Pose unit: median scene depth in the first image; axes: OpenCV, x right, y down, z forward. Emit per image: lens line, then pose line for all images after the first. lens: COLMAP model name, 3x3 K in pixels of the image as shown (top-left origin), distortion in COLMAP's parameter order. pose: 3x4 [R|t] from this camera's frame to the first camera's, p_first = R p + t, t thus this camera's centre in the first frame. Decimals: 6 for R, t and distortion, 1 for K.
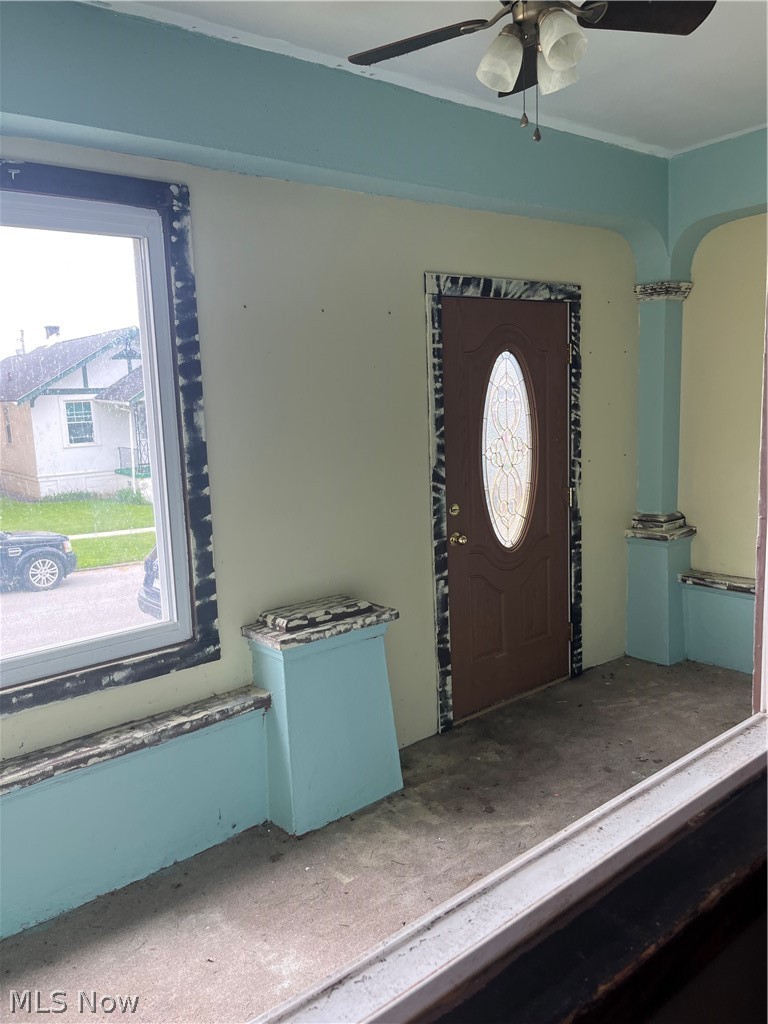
lens RADIAL K [[781.0, 0, 387.7], [0, 781.0, 511.2], [0, 0, 1]] dist [0.013300, -0.041121]
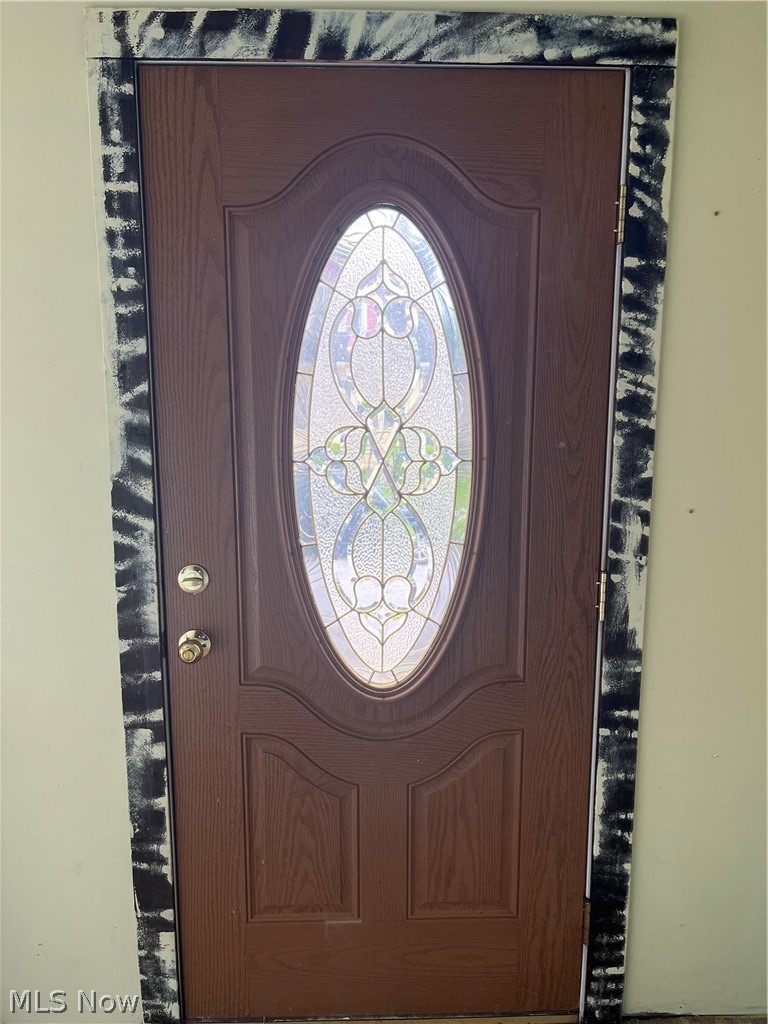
lens RADIAL K [[781.0, 0, 393.9], [0, 781.0, 516.2], [0, 0, 1]] dist [0.013300, -0.041121]
pose [[0.795048, 0.143181, -0.589405, 0.421792], [-0.128292, 0.989450, 0.067309, -0.079219], [0.592824, 0.022103, 0.805029, 0.706680]]
